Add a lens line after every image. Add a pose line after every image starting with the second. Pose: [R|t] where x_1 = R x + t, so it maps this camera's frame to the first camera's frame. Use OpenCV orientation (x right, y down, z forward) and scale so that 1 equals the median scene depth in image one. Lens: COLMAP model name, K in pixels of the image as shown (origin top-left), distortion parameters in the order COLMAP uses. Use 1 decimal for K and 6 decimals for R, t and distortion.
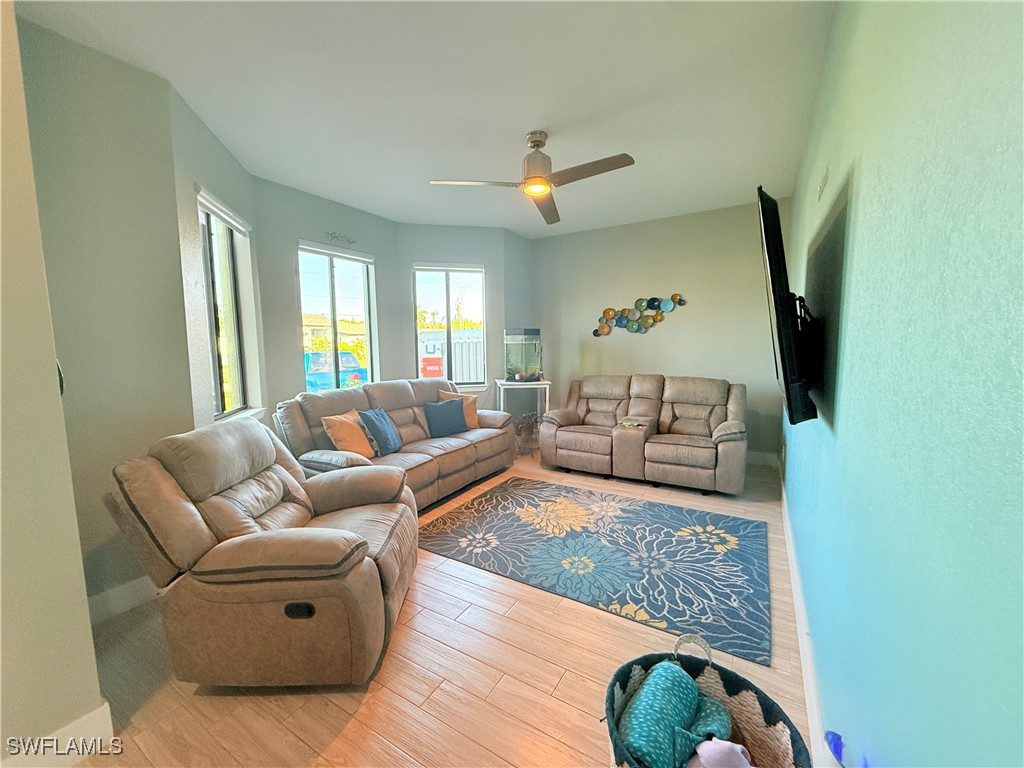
lens RADIAL K [[410.9, 0, 510.5], [0, 410.9, 383.2], [0, 0, 1]] dist [0.001264, -0.000633]
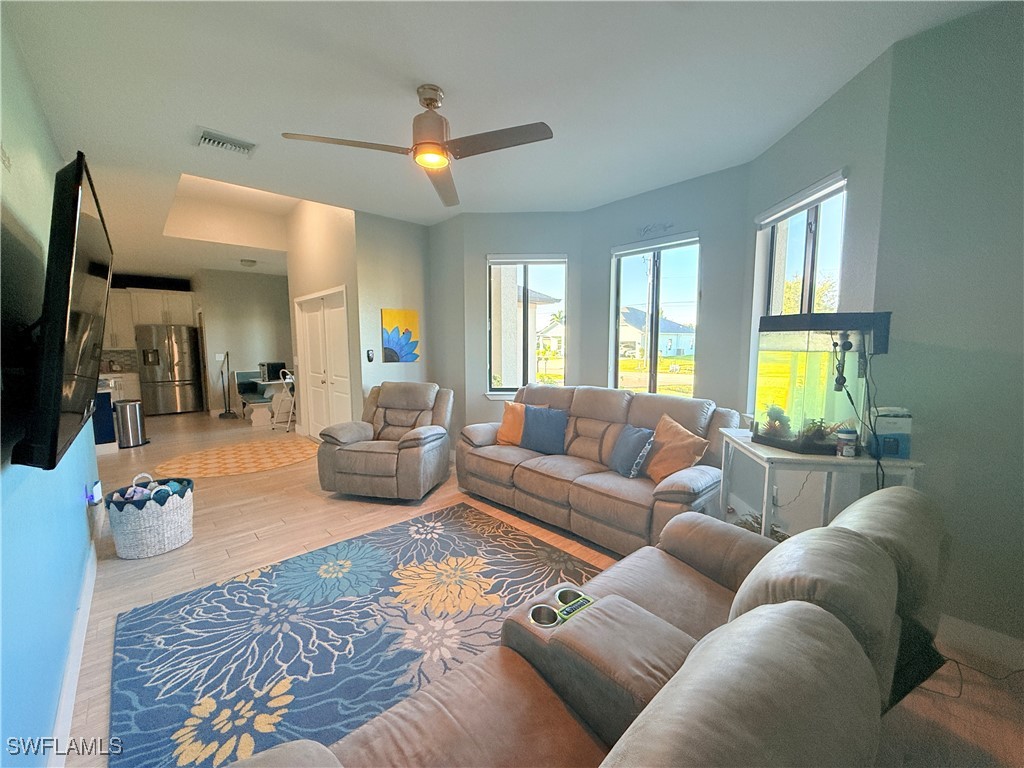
lens RADIAL K [[410.9, 0, 510.5], [0, 410.9, 383.2], [0, 0, 1]] dist [0.001264, -0.000633]
pose [[-0.279462, 0.111547, -0.953655, 0.862686], [-0.085157, 0.986435, 0.140336, -0.171764], [0.956373, 0.120429, -0.266172, 1.461071]]
